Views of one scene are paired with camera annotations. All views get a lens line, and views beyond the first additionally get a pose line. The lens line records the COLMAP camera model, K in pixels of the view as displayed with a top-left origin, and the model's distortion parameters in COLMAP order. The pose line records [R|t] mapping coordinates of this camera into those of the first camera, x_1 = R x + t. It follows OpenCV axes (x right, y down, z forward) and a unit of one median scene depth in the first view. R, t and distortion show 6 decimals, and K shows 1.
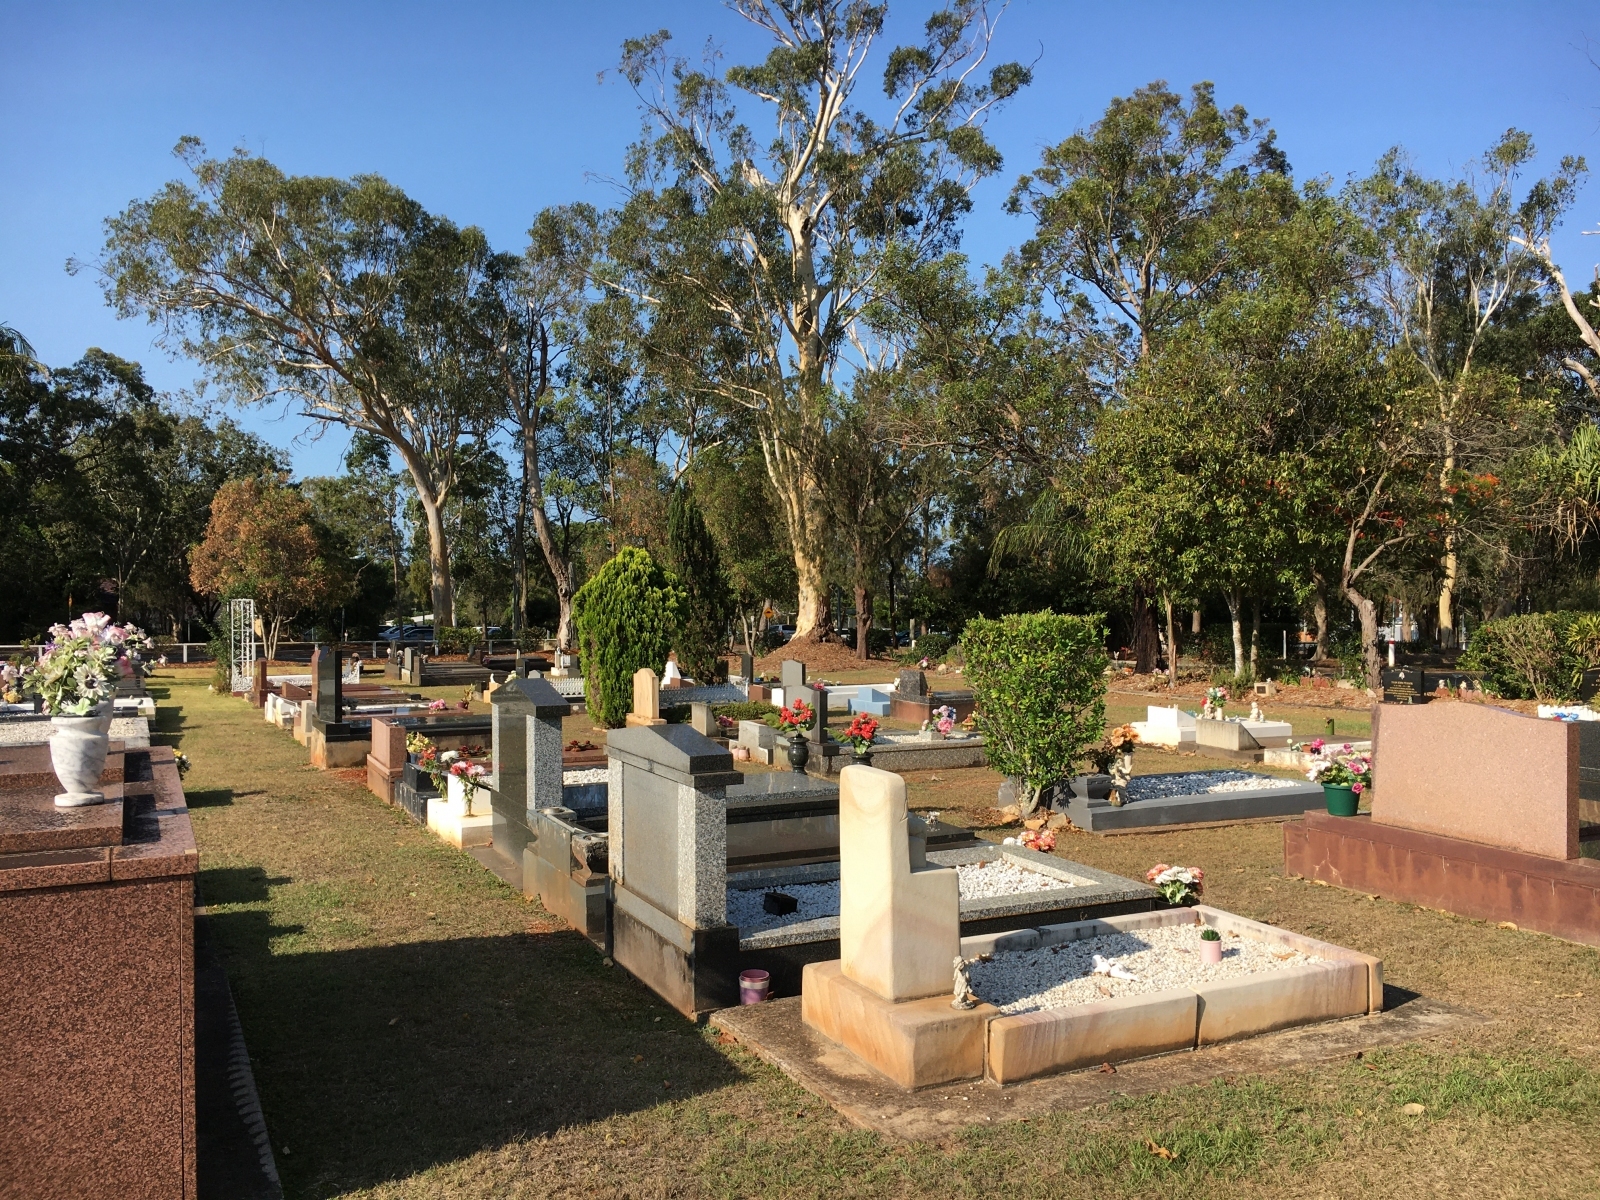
lens RADIAL K [[1354.9, 0, 804.2], [0, 1354.9, 607.2], [0, 0, 1]] dist [0.089637, -0.116566]
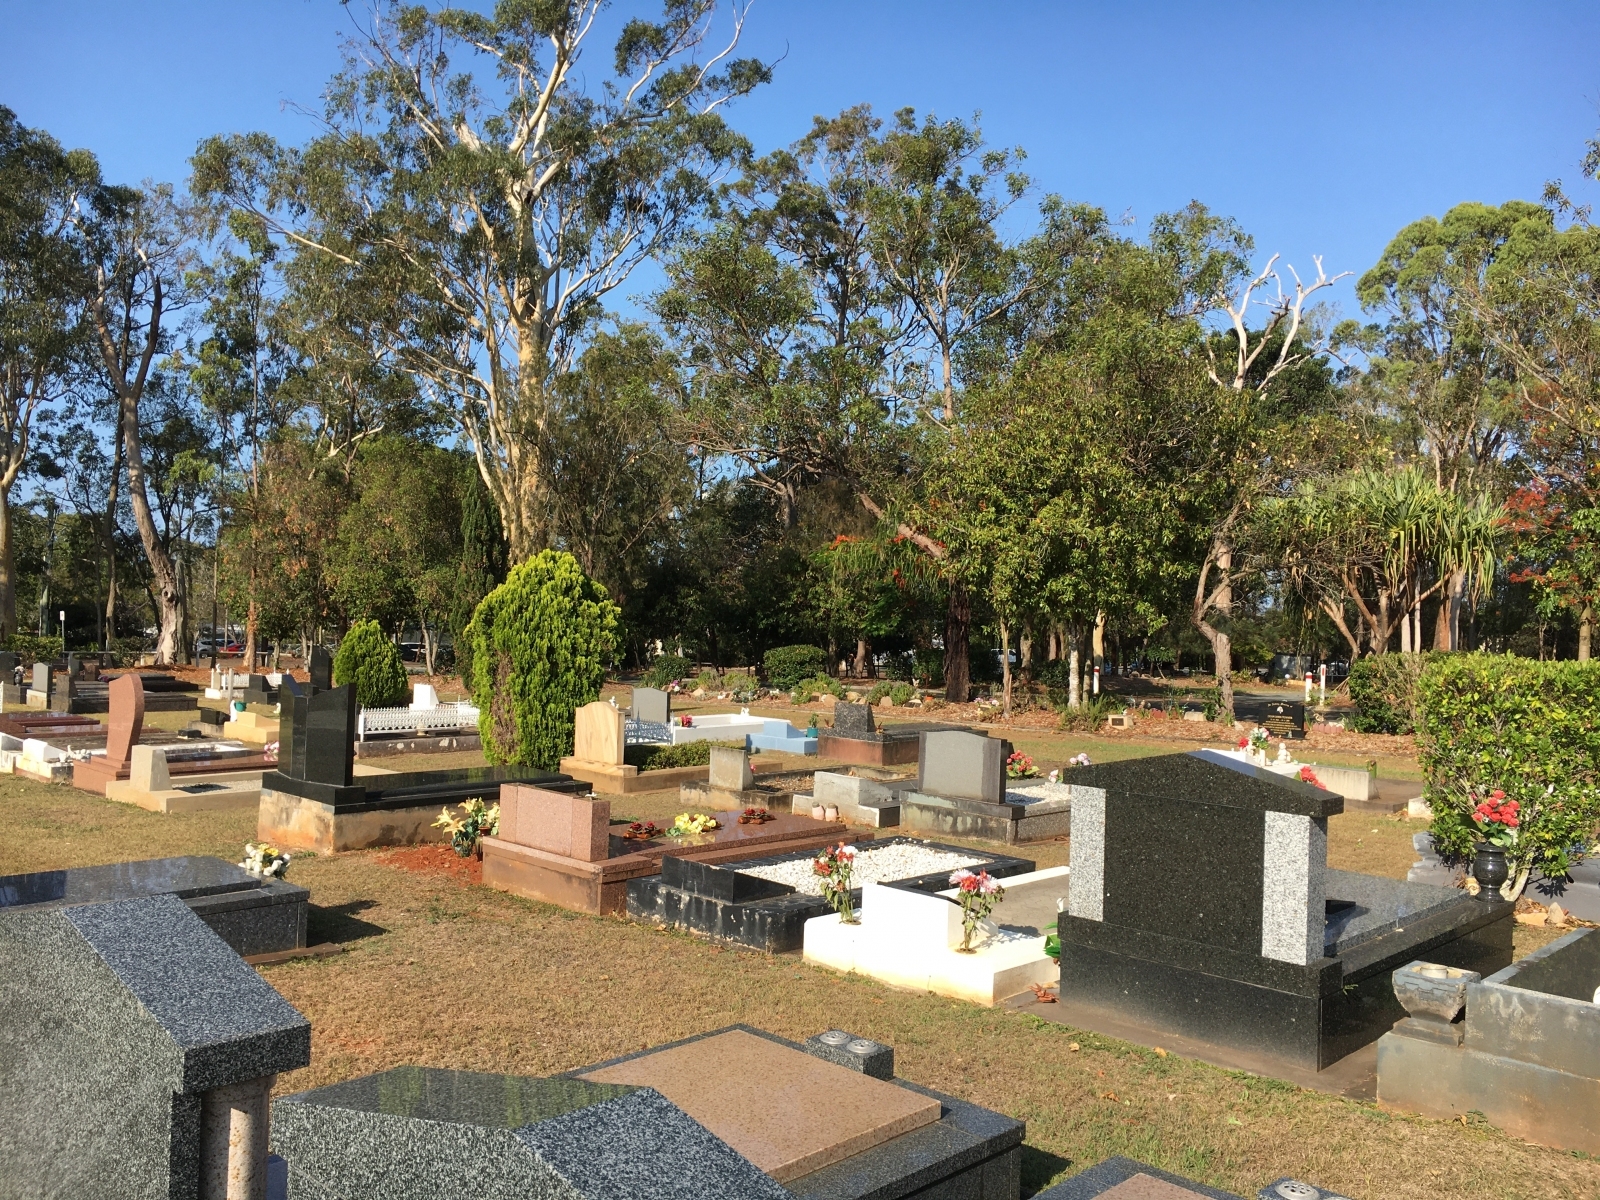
lens RADIAL K [[1354.9, 0, 804.2], [0, 1354.9, 607.2], [0, 0, 1]] dist [0.089637, -0.116566]
pose [[0.940799, 0.028624, 0.337756, -0.129031], [-0.024680, 0.999568, -0.015967, -0.000502], [-0.338067, 0.006686, 0.941098, 0.094653]]
